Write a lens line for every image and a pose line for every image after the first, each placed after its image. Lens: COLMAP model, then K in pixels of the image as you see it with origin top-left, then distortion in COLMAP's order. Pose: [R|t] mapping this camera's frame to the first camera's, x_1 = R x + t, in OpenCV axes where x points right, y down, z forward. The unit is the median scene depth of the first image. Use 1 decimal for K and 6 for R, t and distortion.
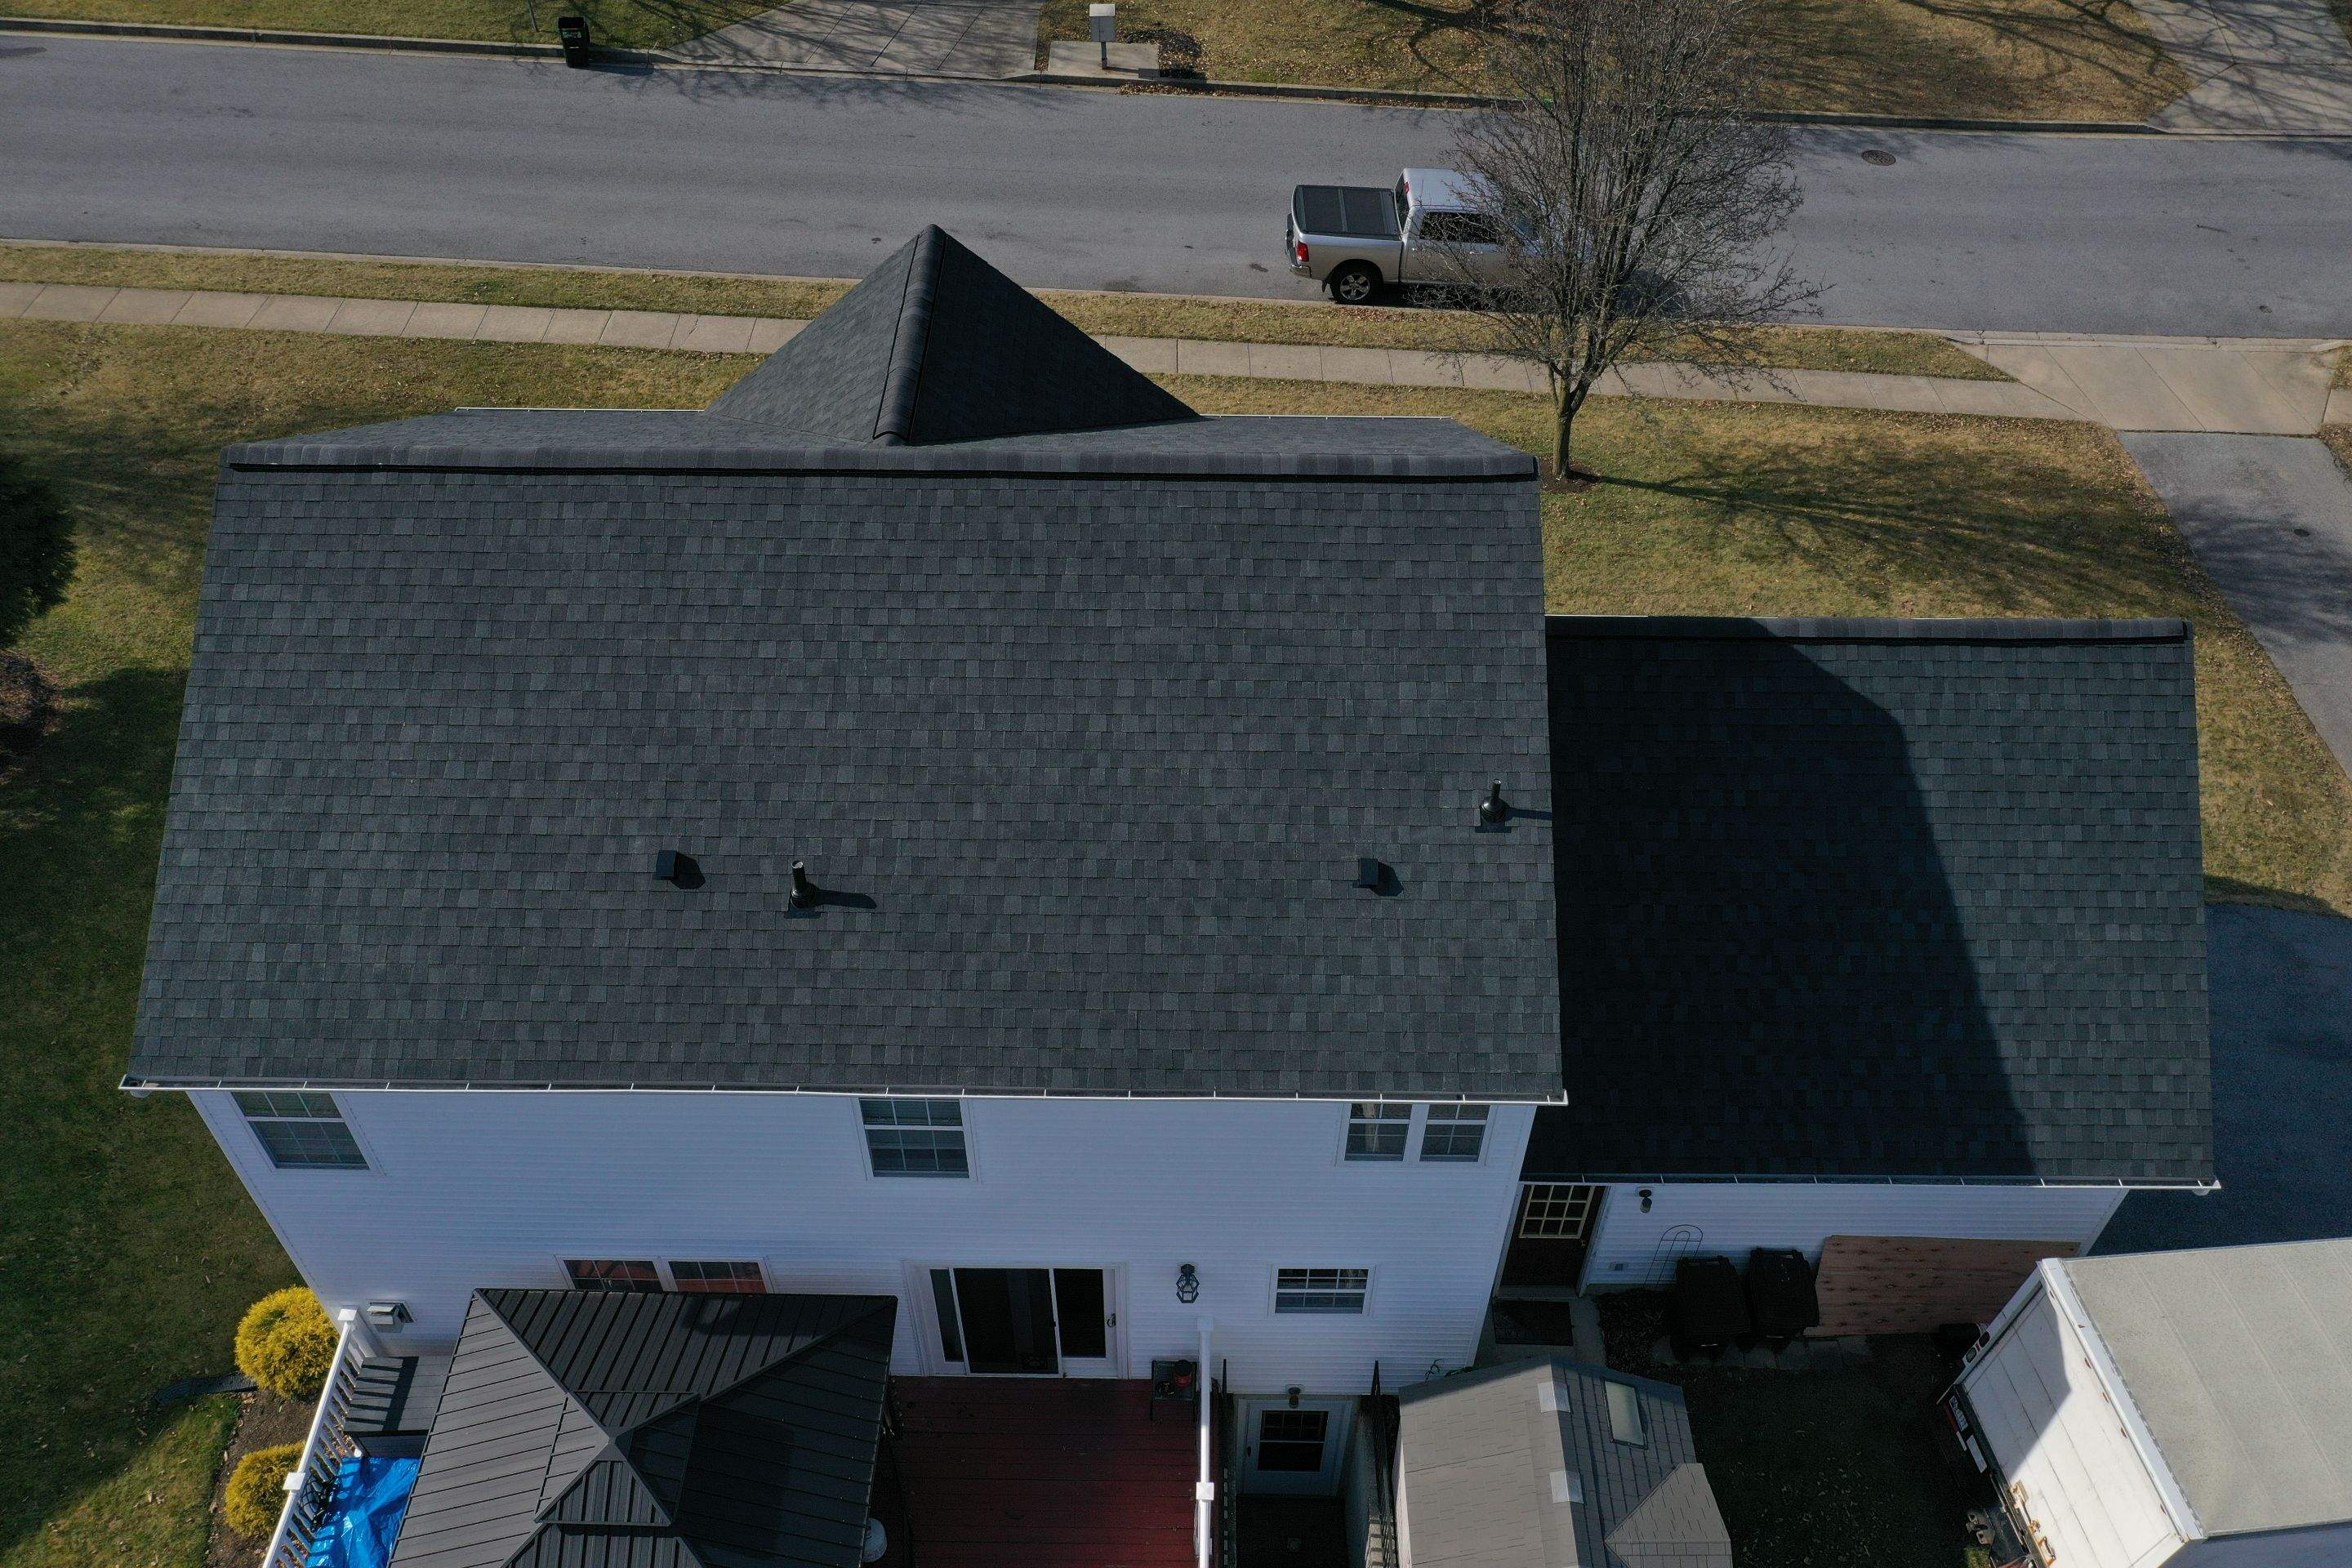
lens RADIAL K [[1858.4, 0, 1168.4], [0, 1858.4, 791.2], [0, 0, 1]] dist [-0.007900, -0.001603]
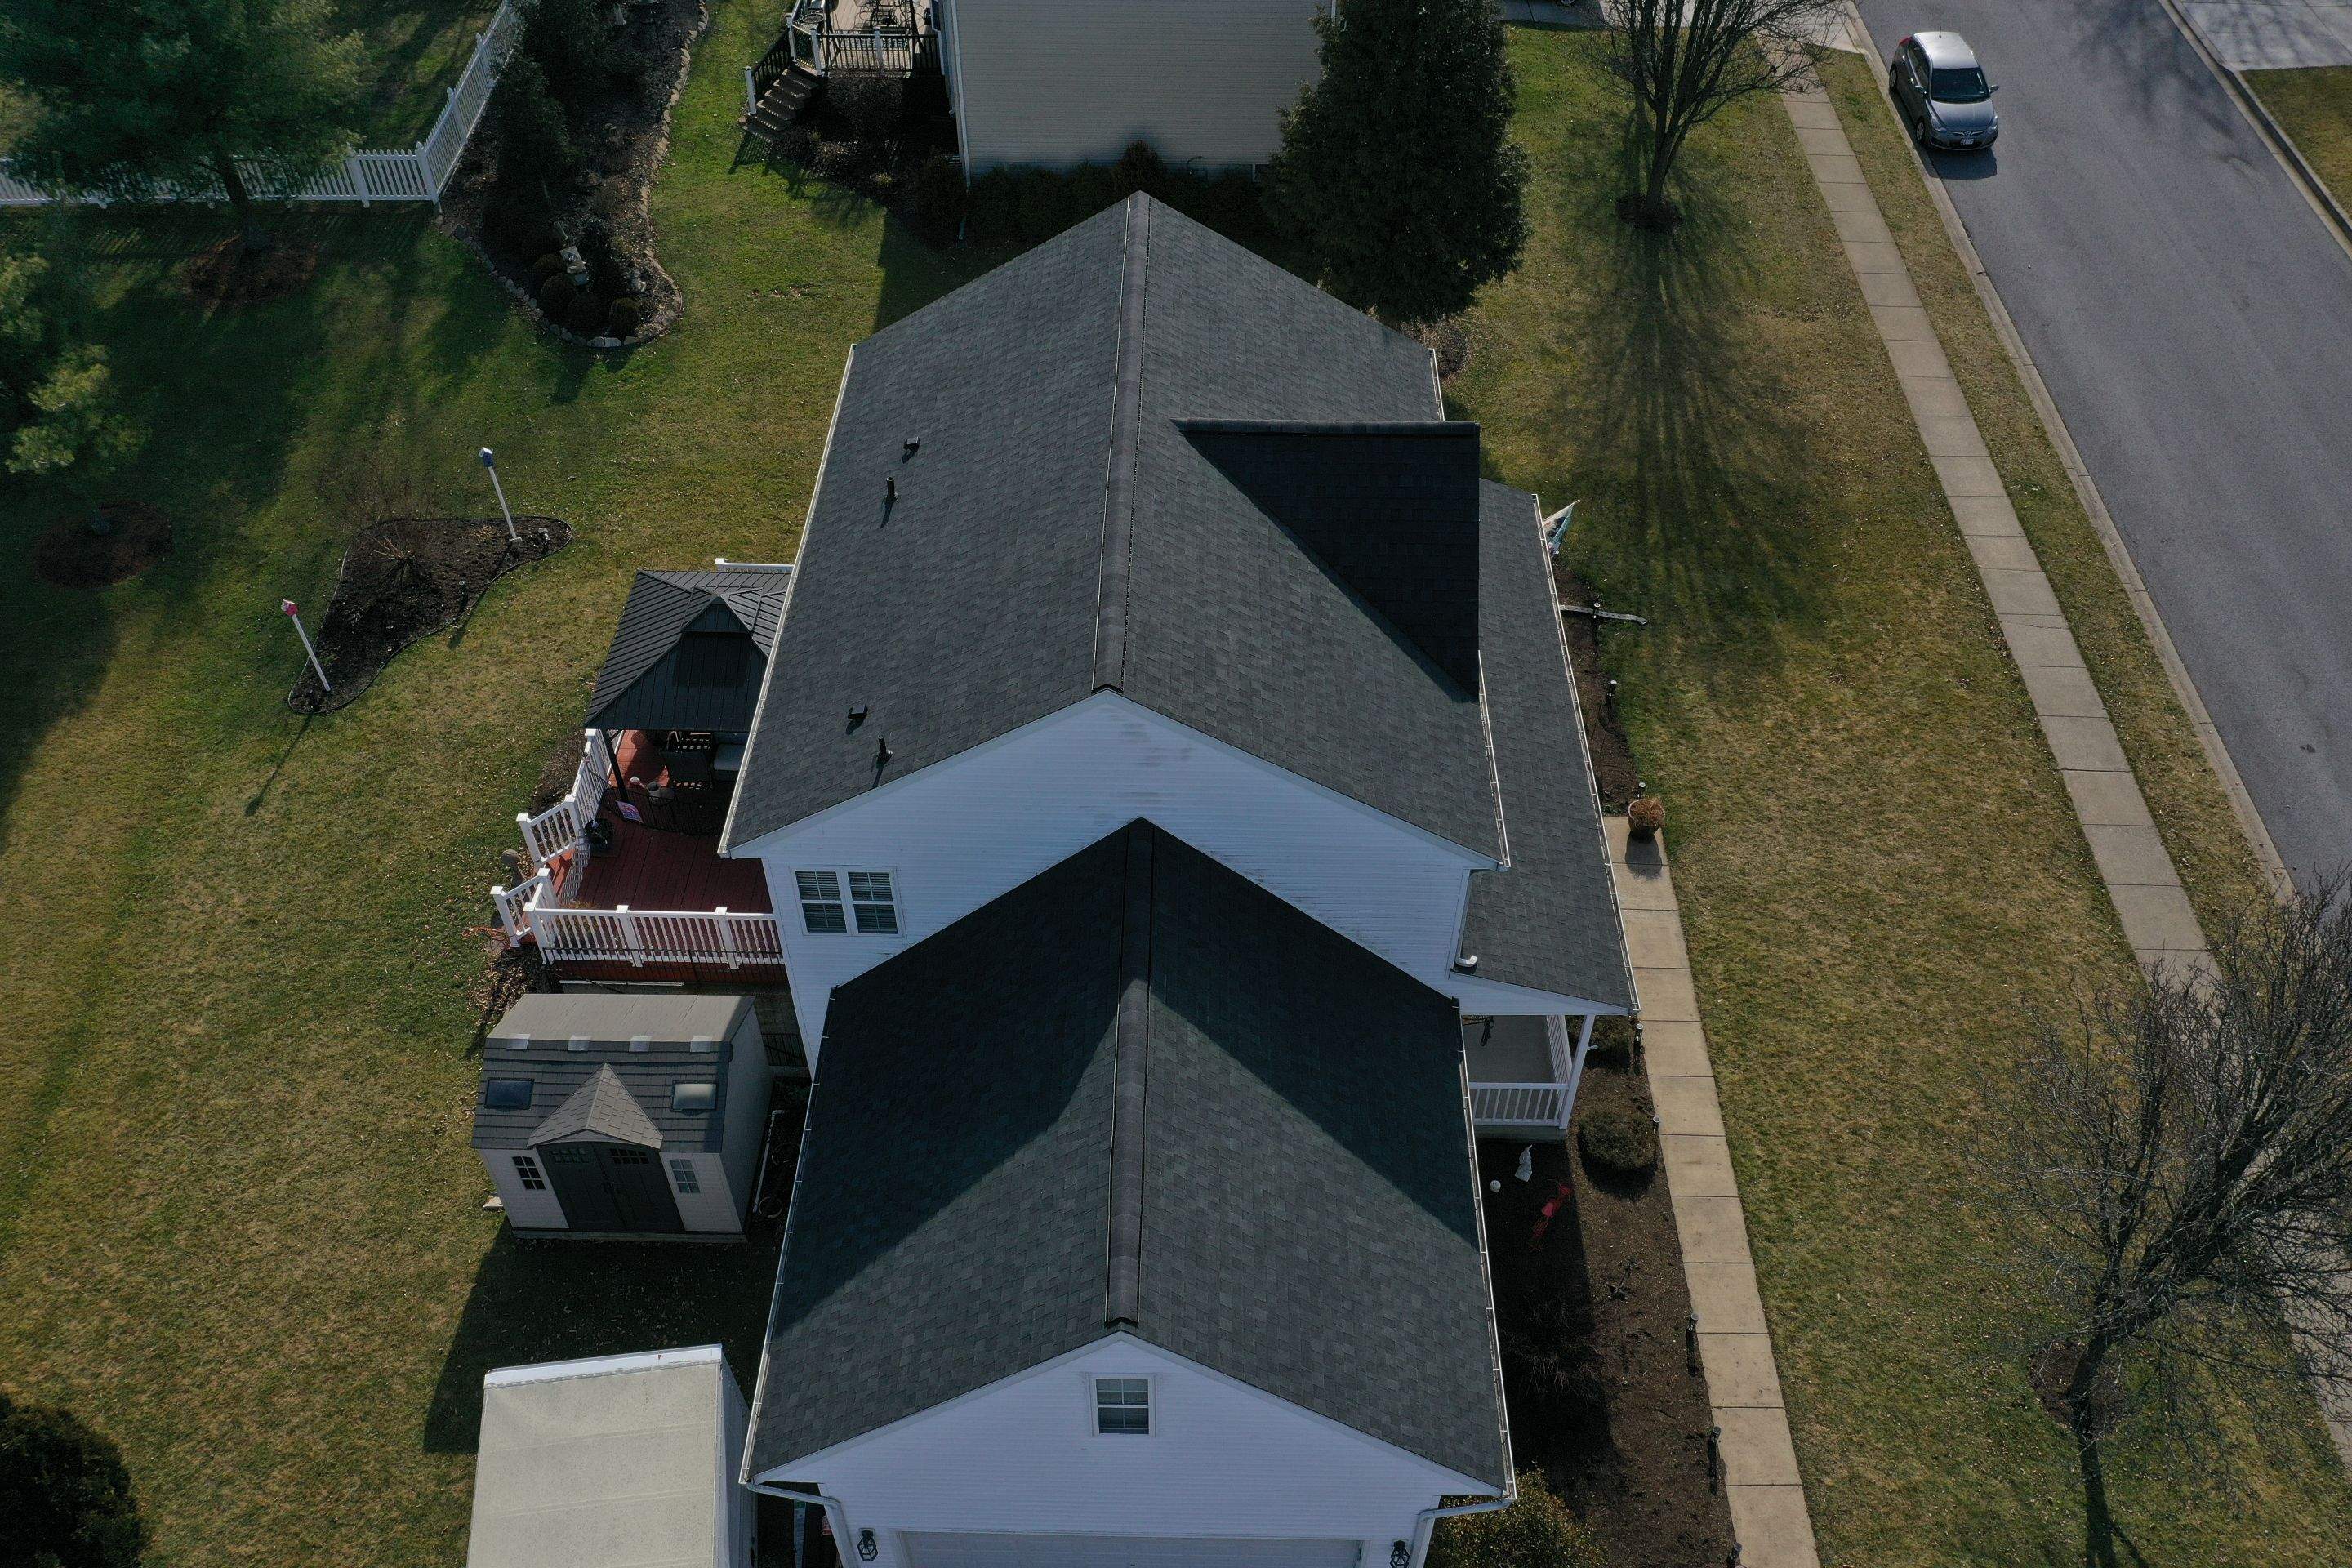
lens RADIAL K [[1858.4, 0, 1172.6], [0, 1858.4, 787.1], [0, 0, 1]] dist [-0.007900, -0.001603]
pose [[-0.007479, 0.706434, -0.707740, 1.144274], [-0.707155, 0.496677, 0.503233, -0.817201], [0.707019, 0.504245, 0.495844, 0.429223]]
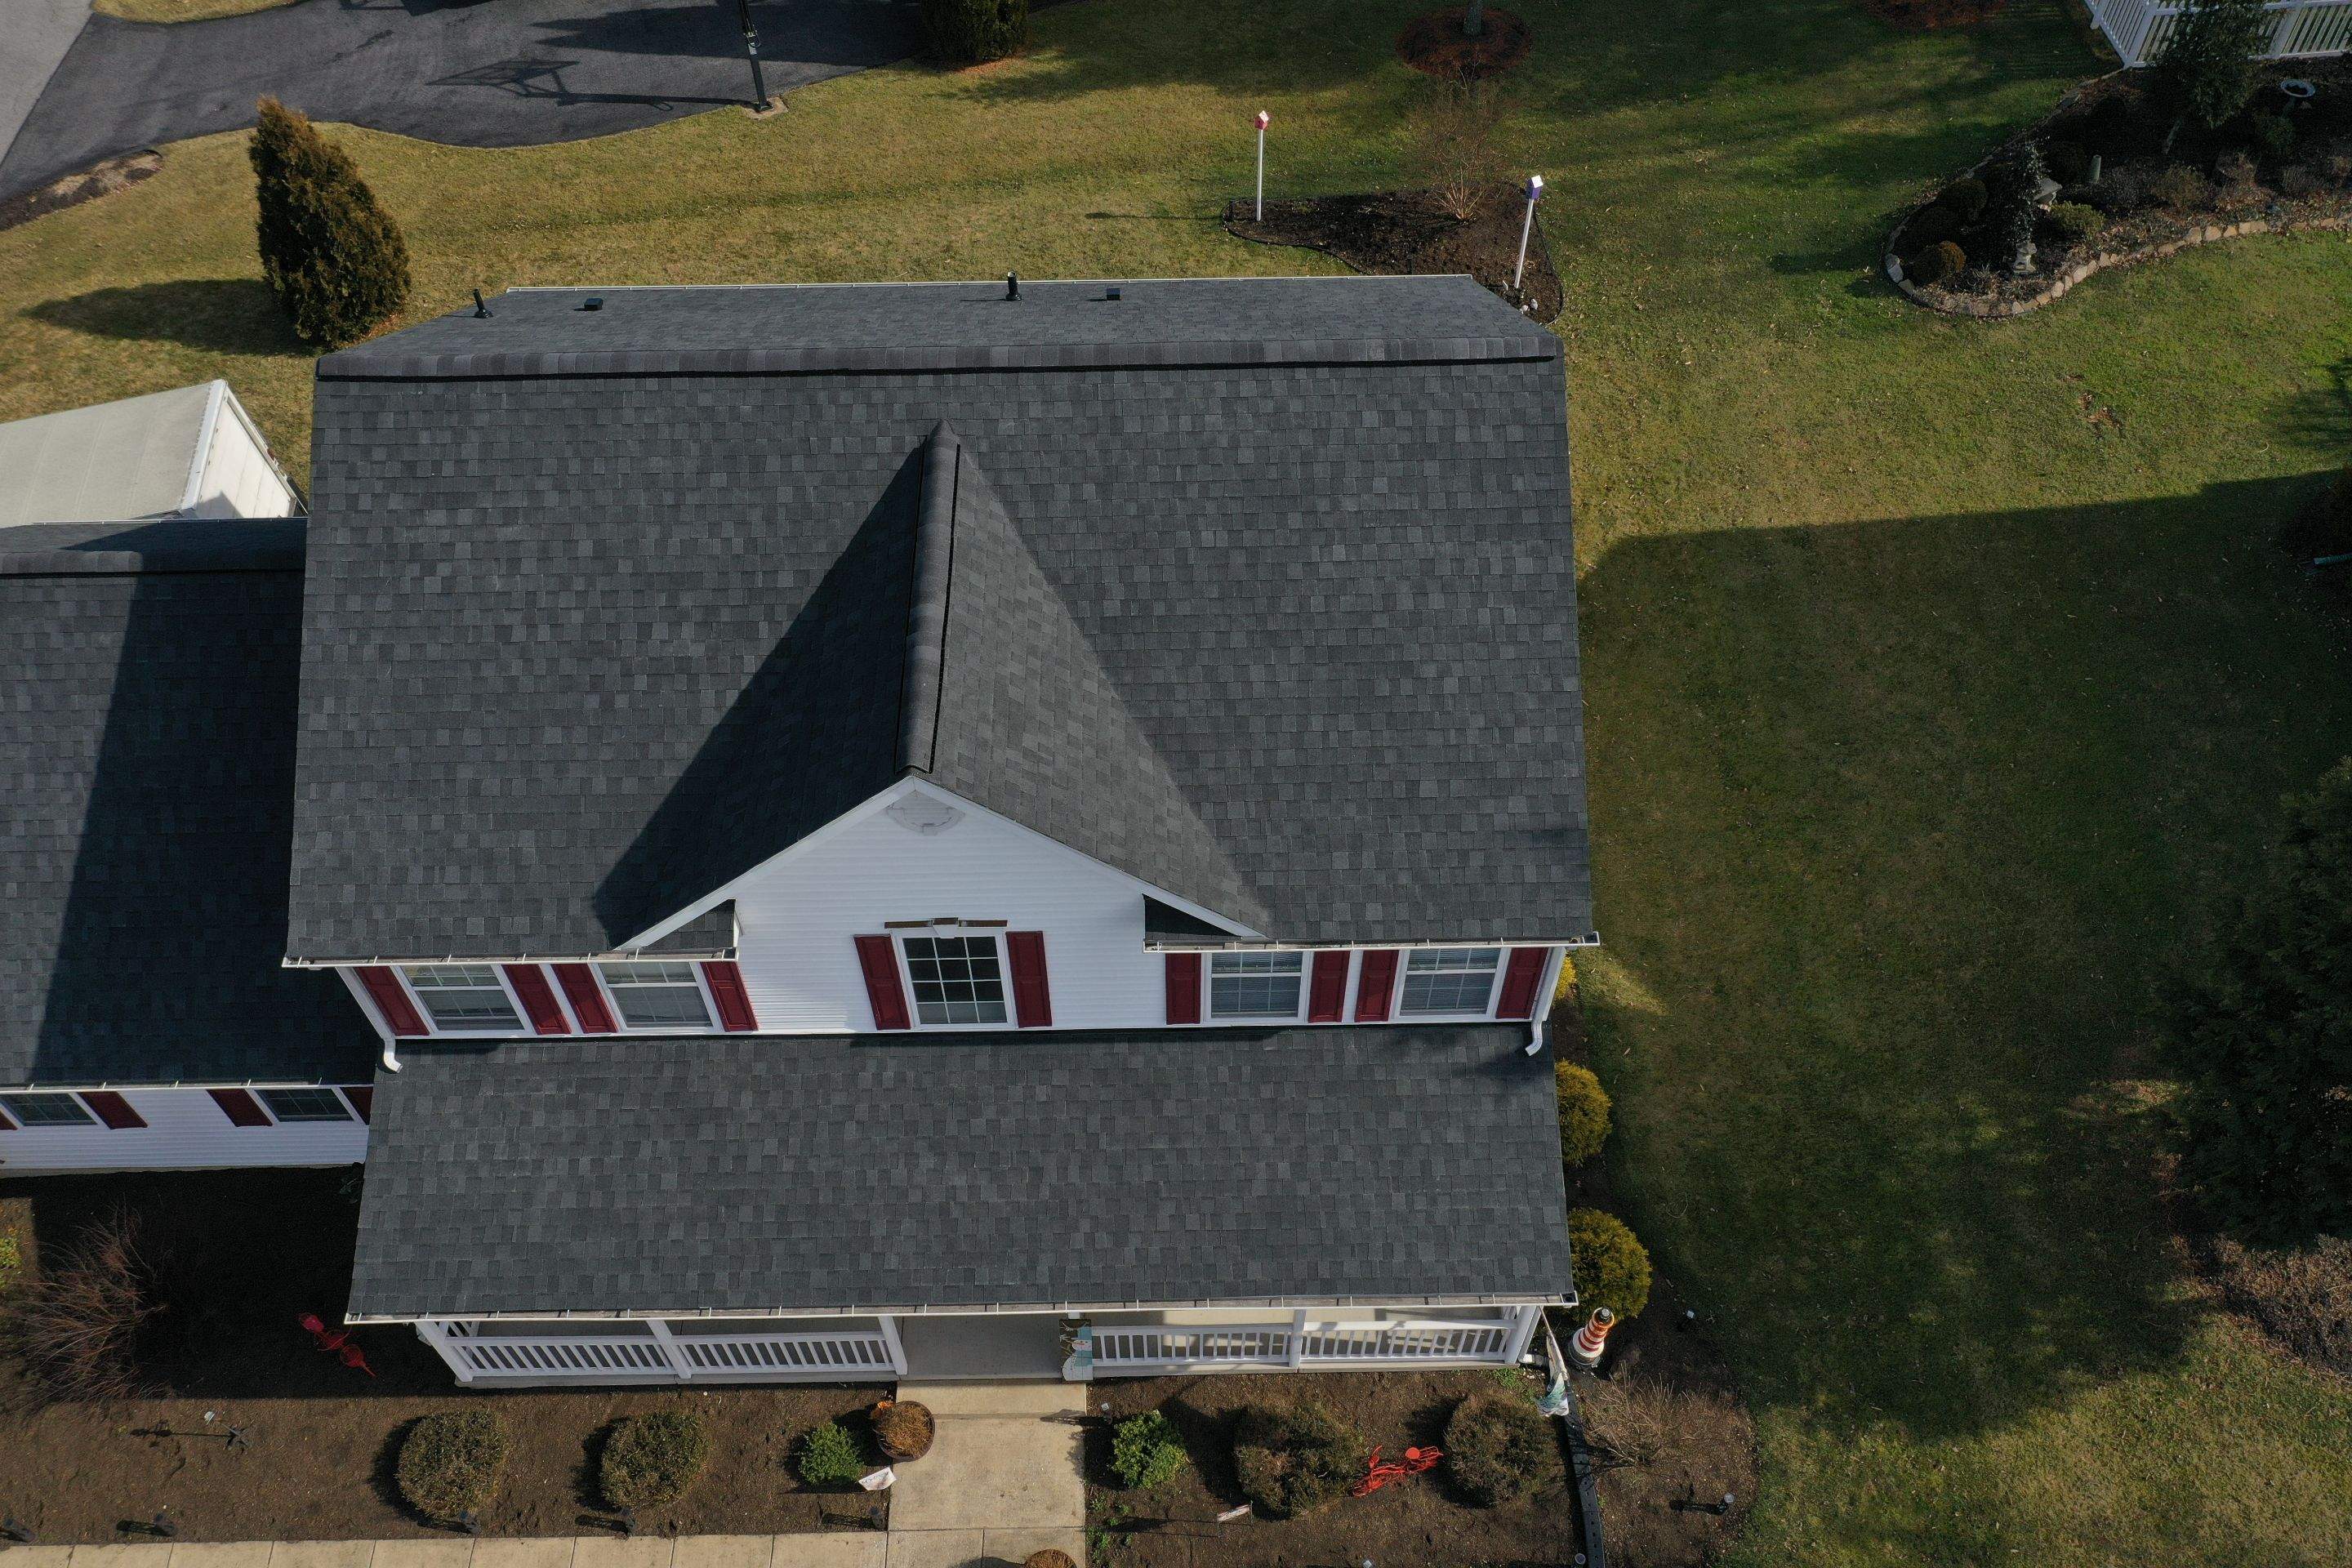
lens RADIAL K [[1858.4, 0, 1167.4], [0, 1858.4, 788.7], [0, 0, 1]] dist [-0.007900, -0.001603]
pose [[-0.999645, 0.023648, -0.012292, -0.265461], [-0.014962, -0.116267, 0.993105, -1.260571], [0.022055, 0.992936, 0.116579, 1.122571]]
